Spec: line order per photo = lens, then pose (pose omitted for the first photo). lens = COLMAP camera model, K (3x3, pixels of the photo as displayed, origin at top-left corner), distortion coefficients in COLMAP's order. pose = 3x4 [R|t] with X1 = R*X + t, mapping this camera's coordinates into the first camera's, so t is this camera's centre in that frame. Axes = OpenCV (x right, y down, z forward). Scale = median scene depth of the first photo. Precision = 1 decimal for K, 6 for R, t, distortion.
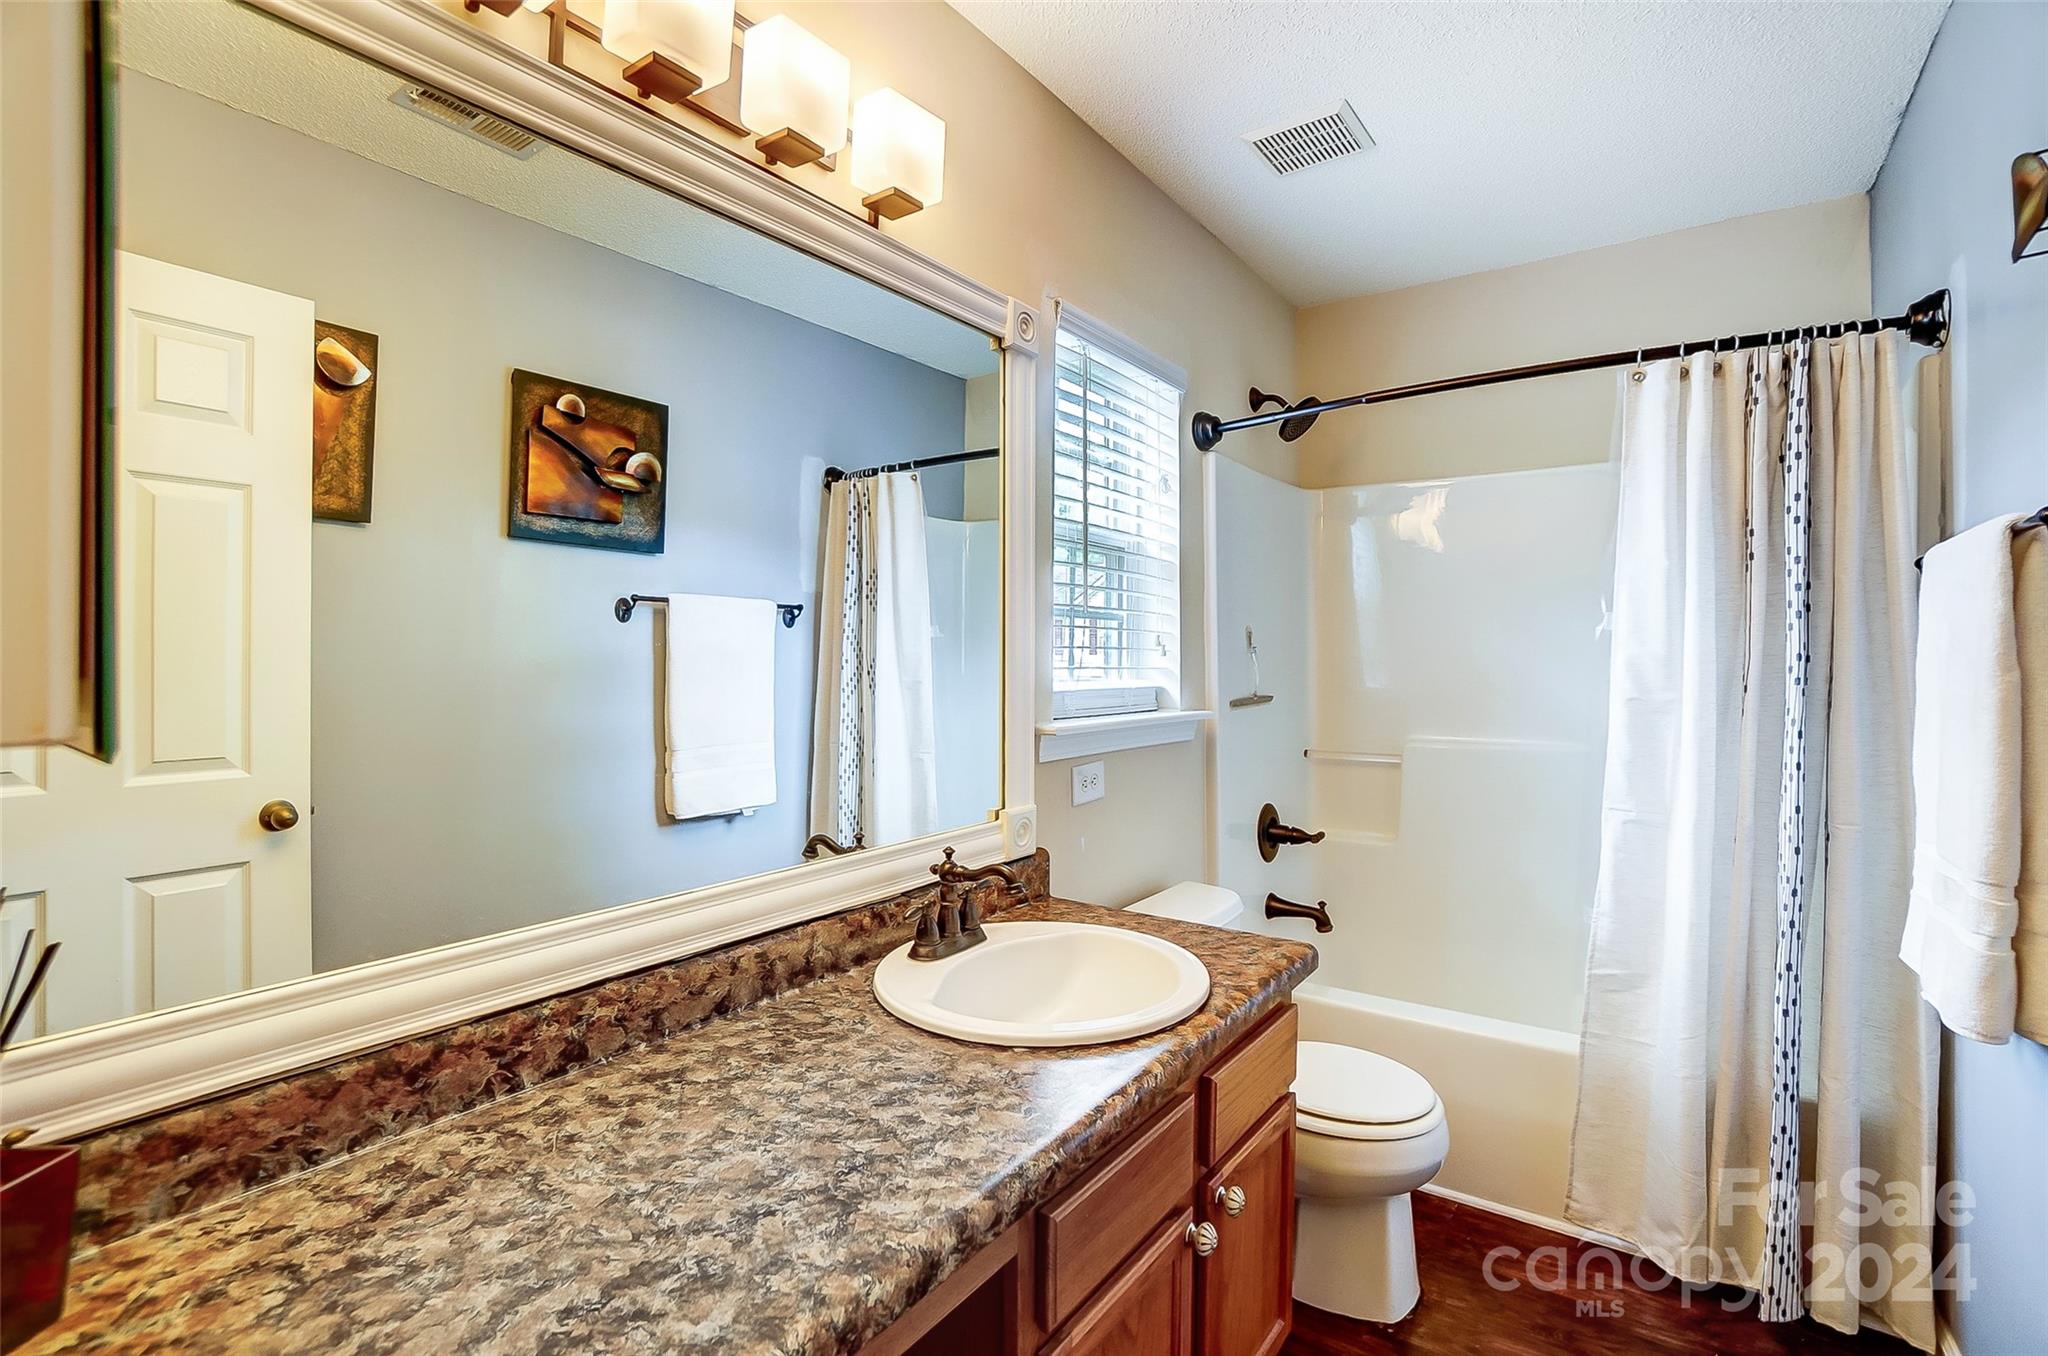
lens RADIAL K [[969.4, 0, 1000.5], [0, 969.4, 653.7], [0, 0, 1]] dist [-0.001675, -0.000098]
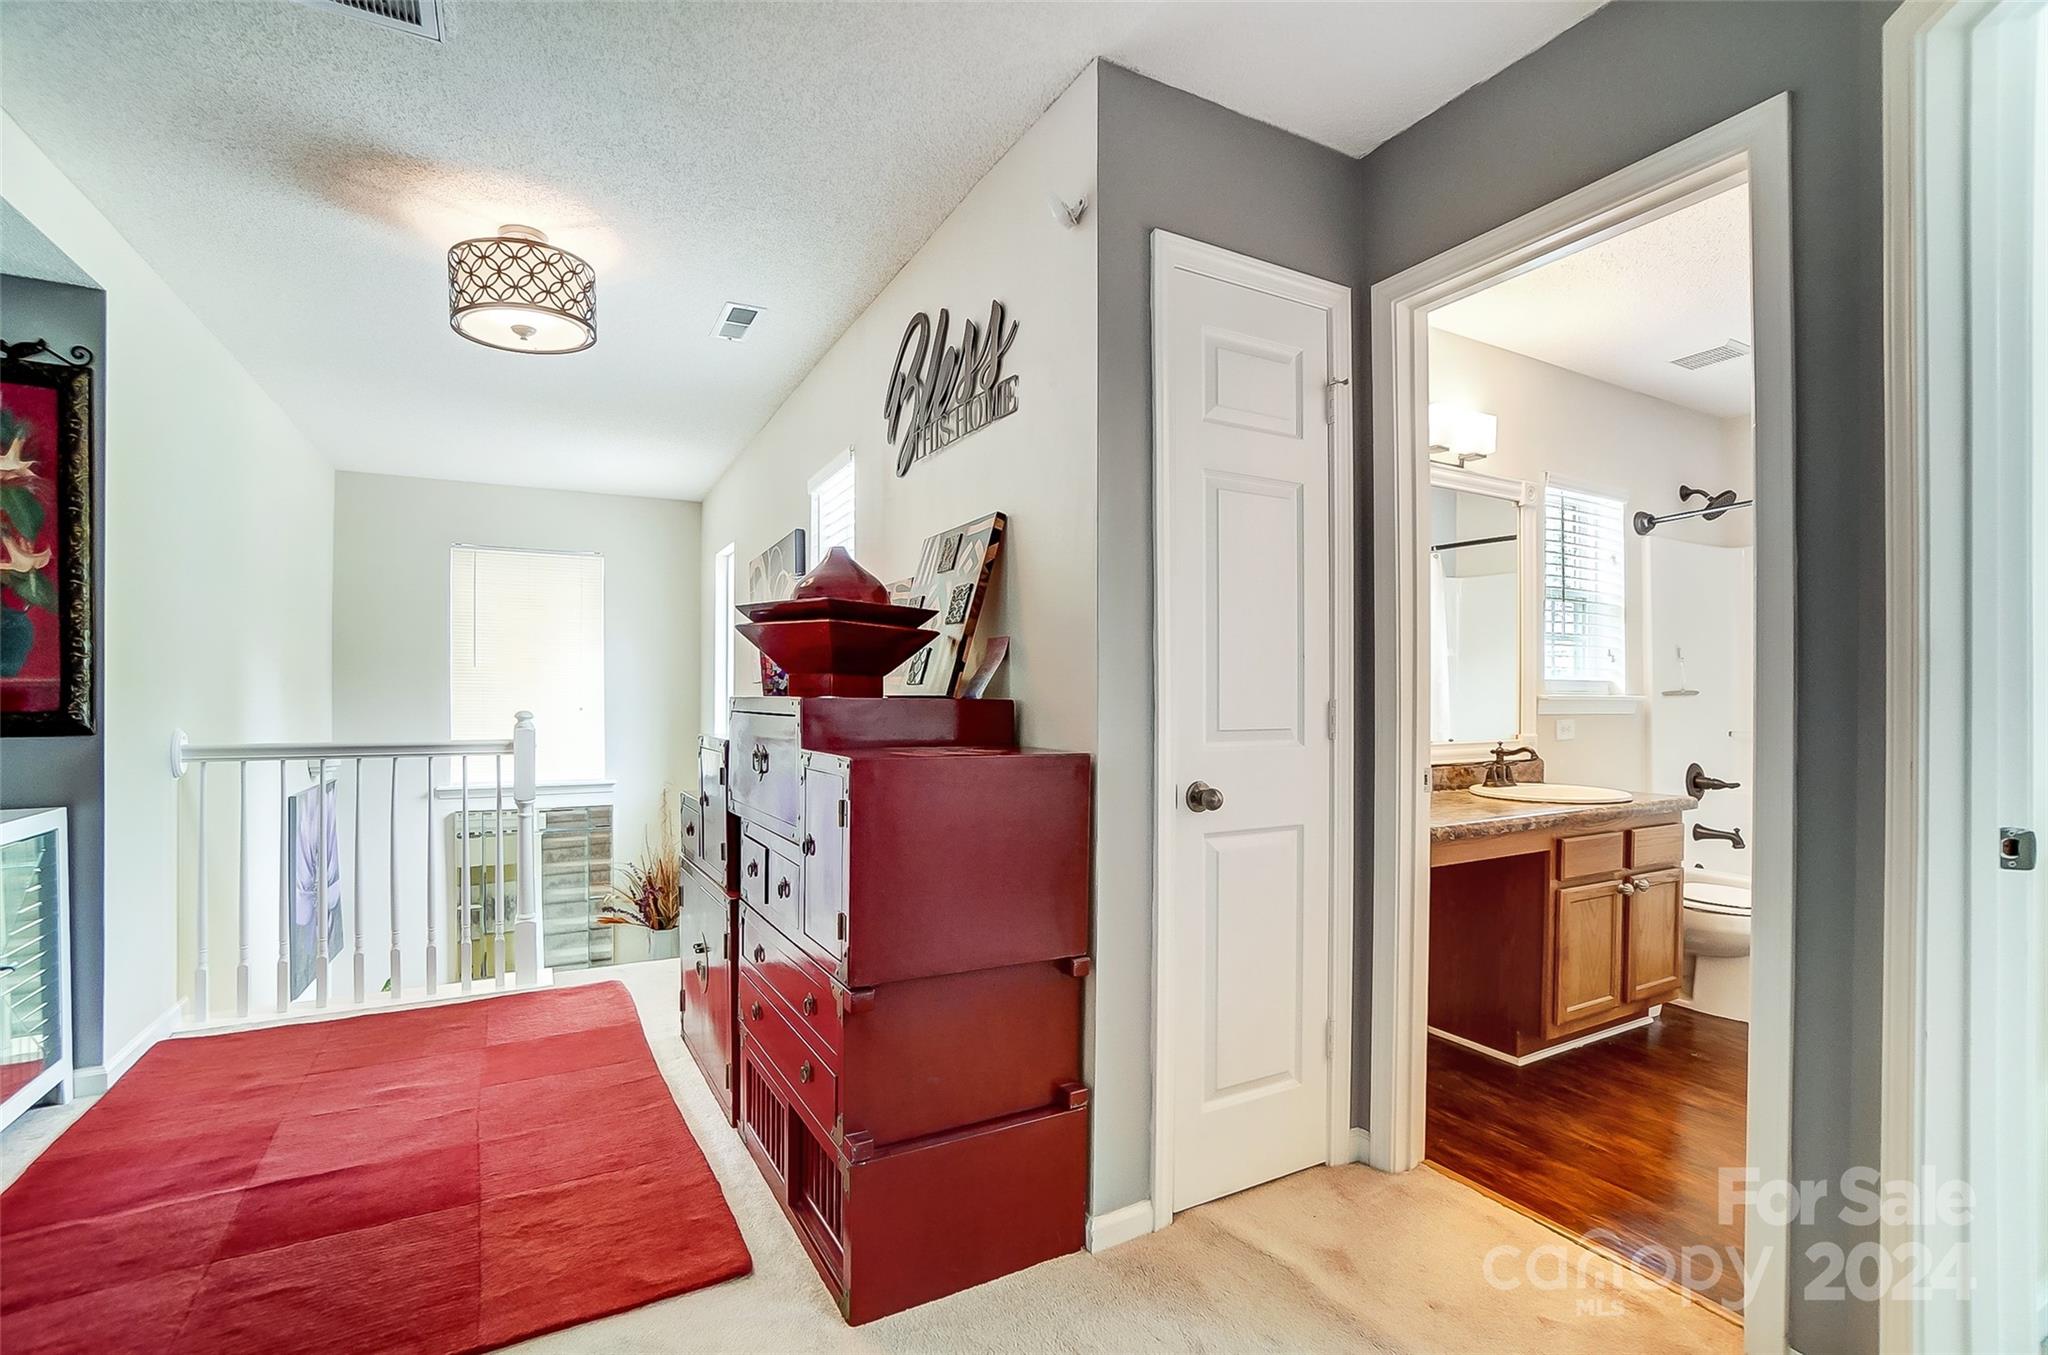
lens RADIAL K [[901.5, 0, 1018.4], [0, 901.5, 687.0], [0, 0, 1]] dist [-0.054419, 0.020523]
pose [[0.906705, 0.000198, -0.421765, -0.120844], [0.000723, 0.999998, 0.002022, 0.041700], [0.421764, -0.002138, 0.906703, -0.817894]]
